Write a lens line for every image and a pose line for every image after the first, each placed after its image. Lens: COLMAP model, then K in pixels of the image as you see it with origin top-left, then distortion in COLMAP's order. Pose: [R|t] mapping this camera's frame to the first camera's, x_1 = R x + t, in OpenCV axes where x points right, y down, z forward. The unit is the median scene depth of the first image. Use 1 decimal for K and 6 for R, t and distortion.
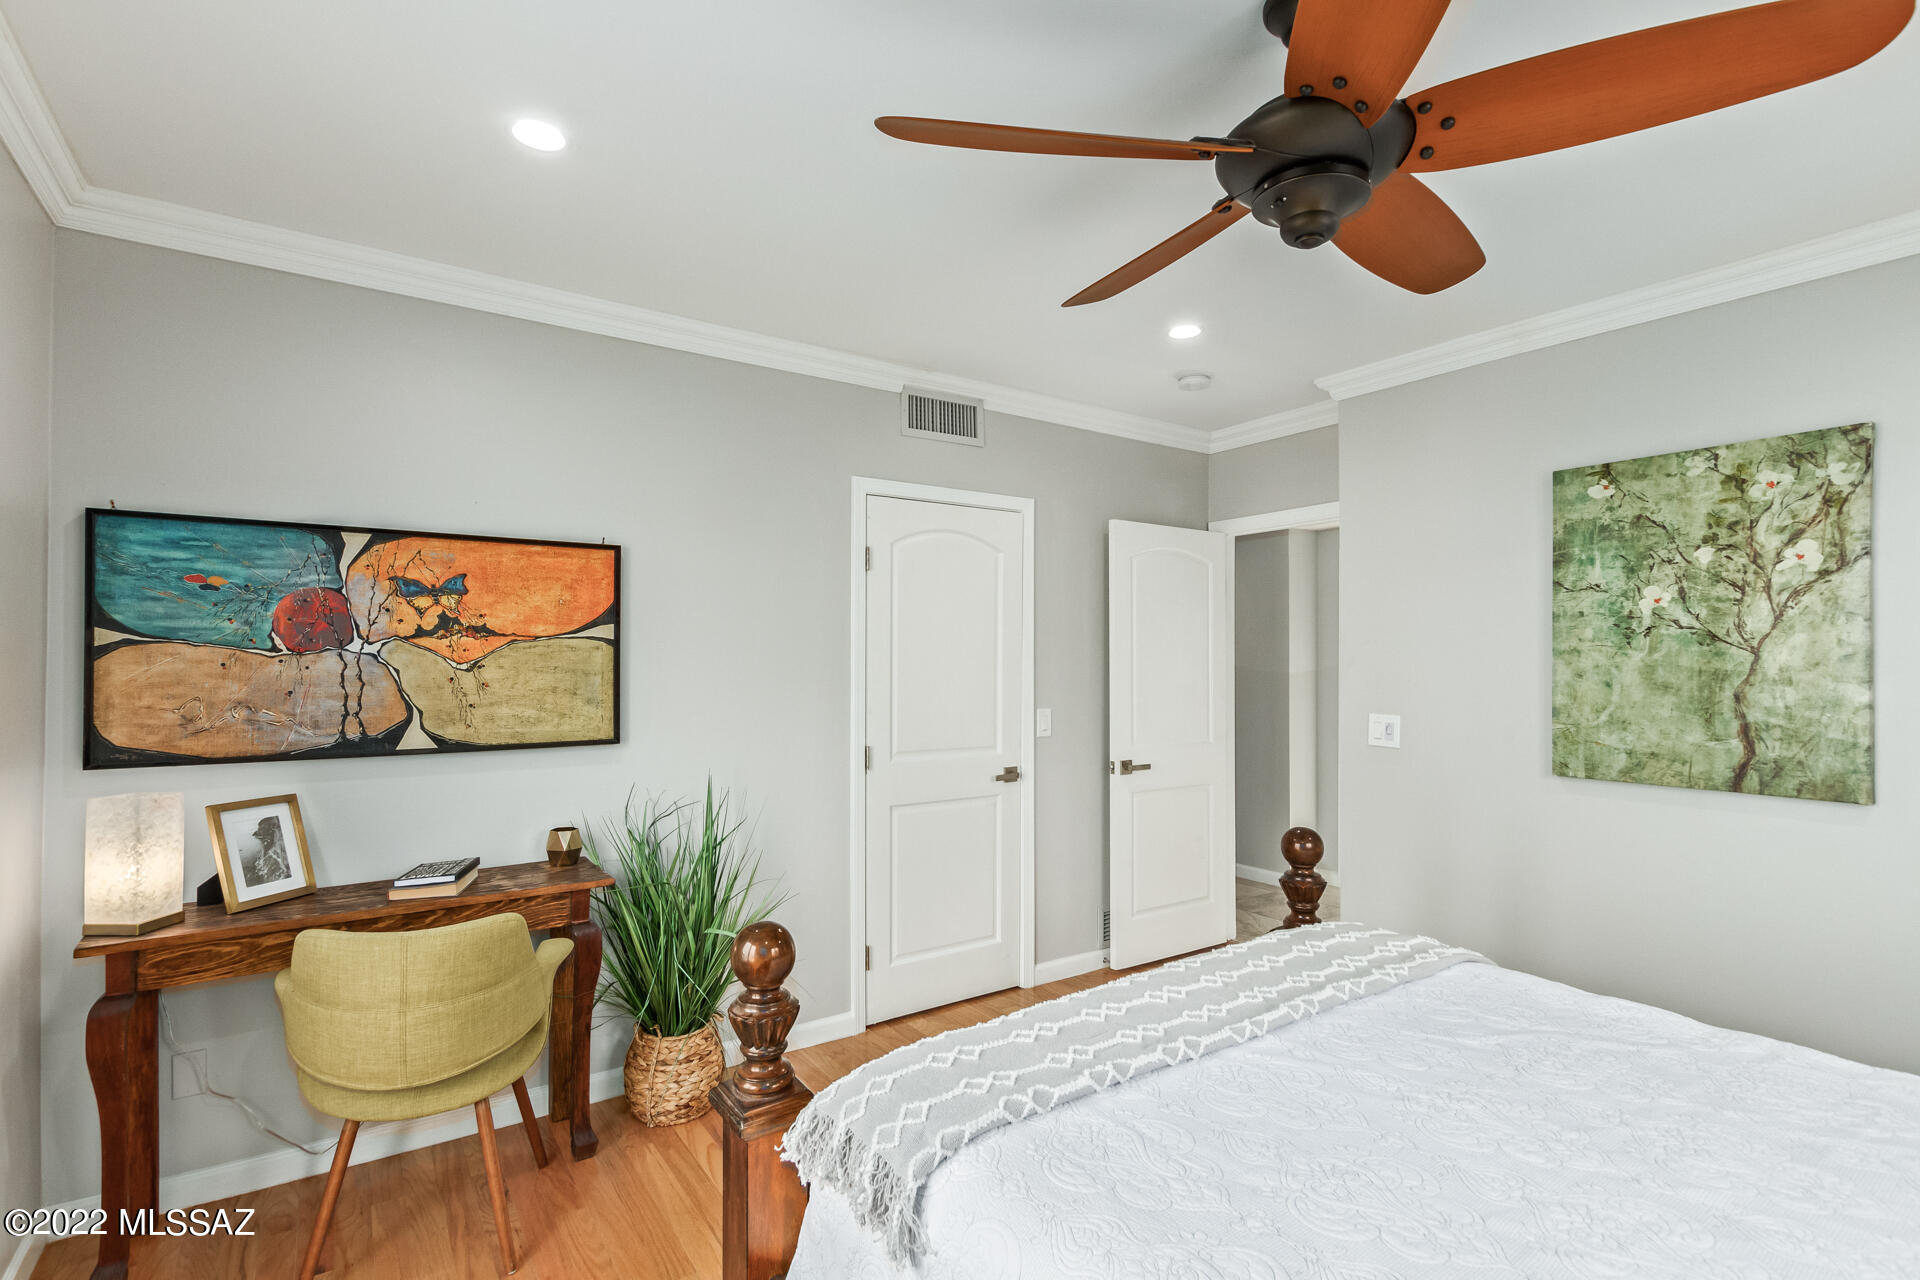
lens RADIAL K [[906.5, 0, 952.8], [0, 906.5, 651.1], [0, 0, 1]] dist [-0.006149, -0.000320]
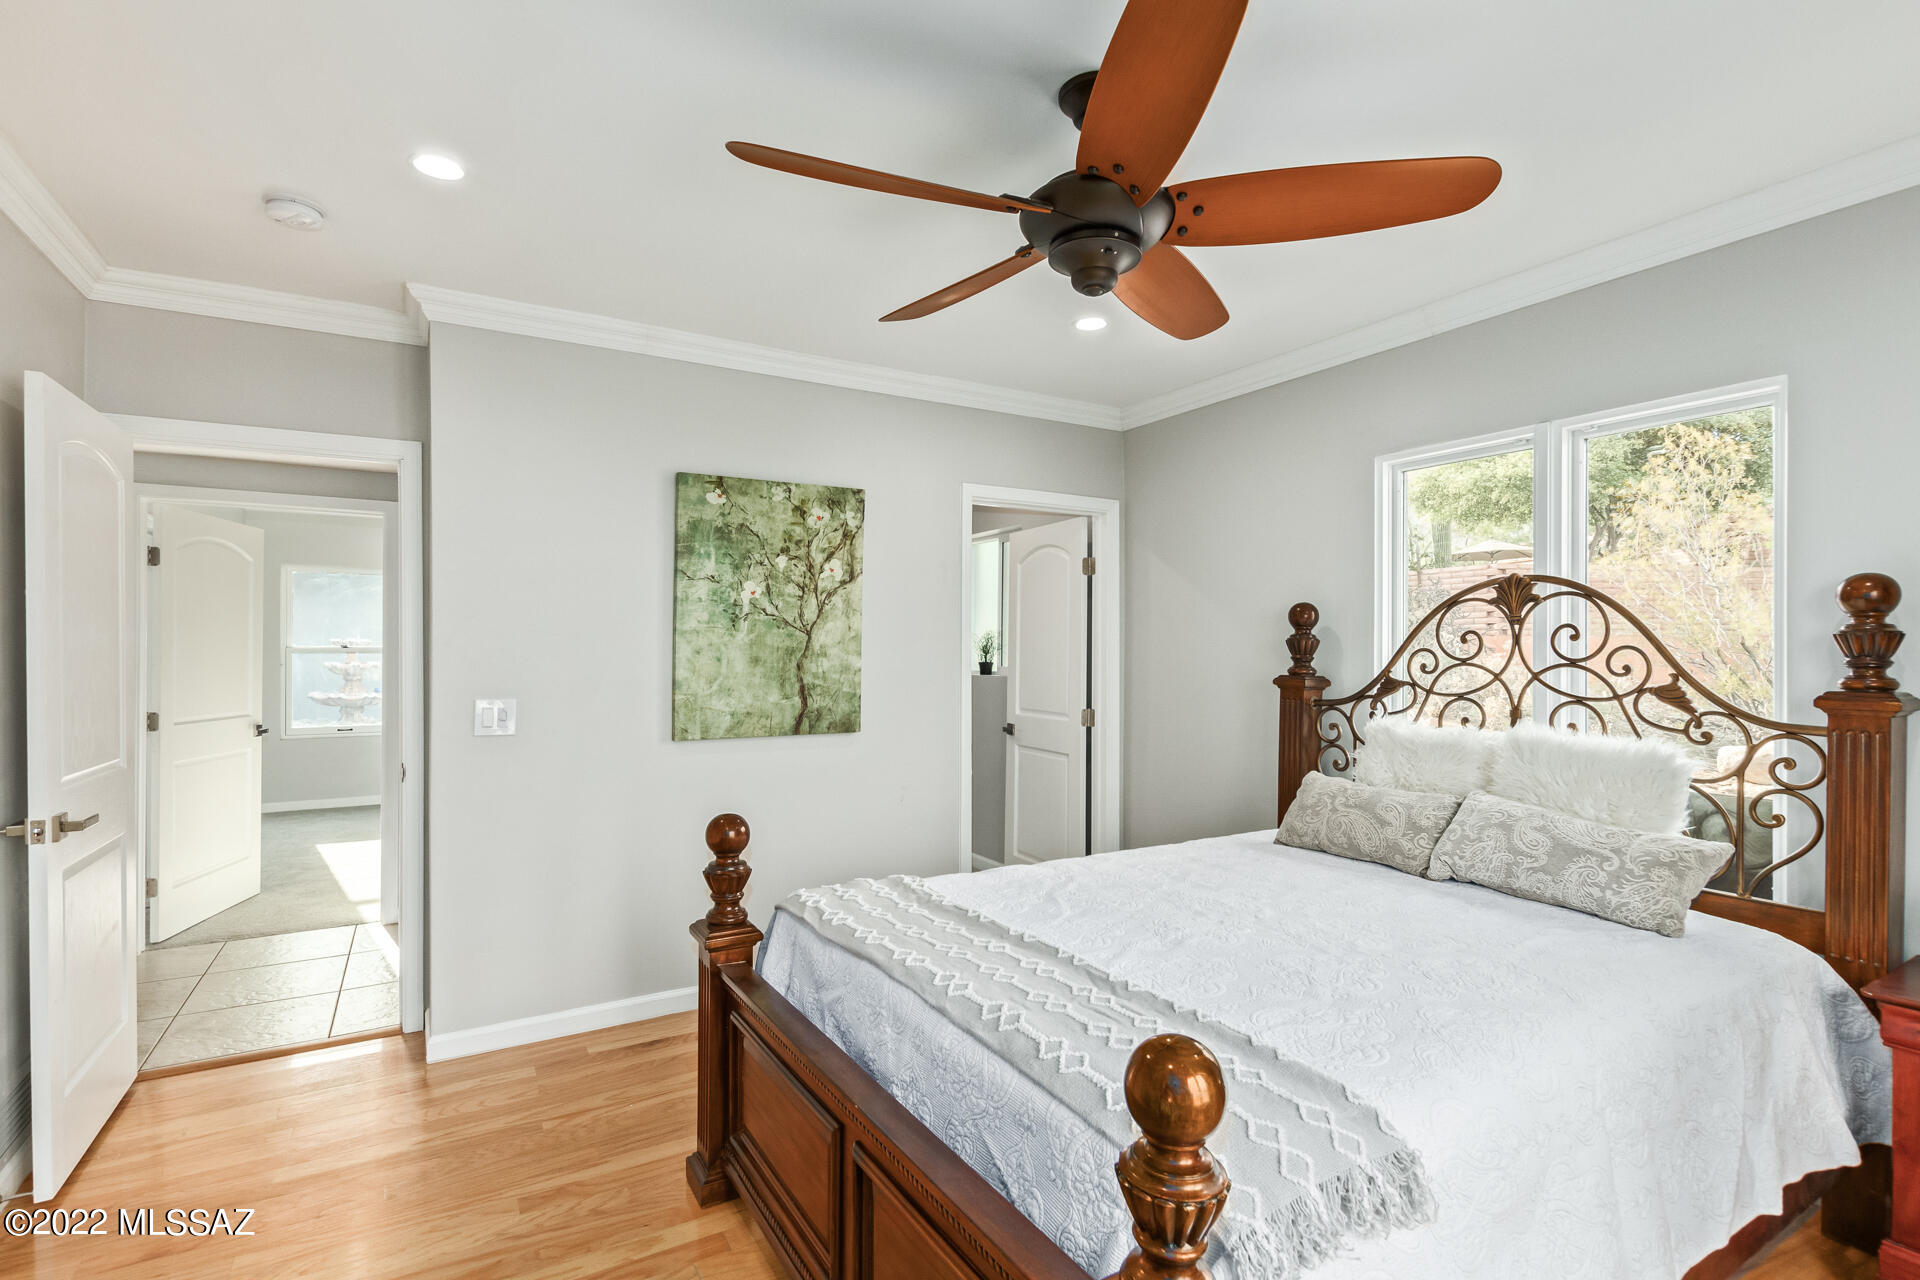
lens RADIAL K [[906.5, 0, 952.0], [0, 906.5, 645.1], [0, 0, 1]] dist [-0.006149, -0.000320]
pose [[0.063477, -0.000253, 0.997983, -0.503211], [-0.013835, 0.999904, 0.001133, 0.013176], [-0.997887, -0.013879, 0.063468, 0.665410]]
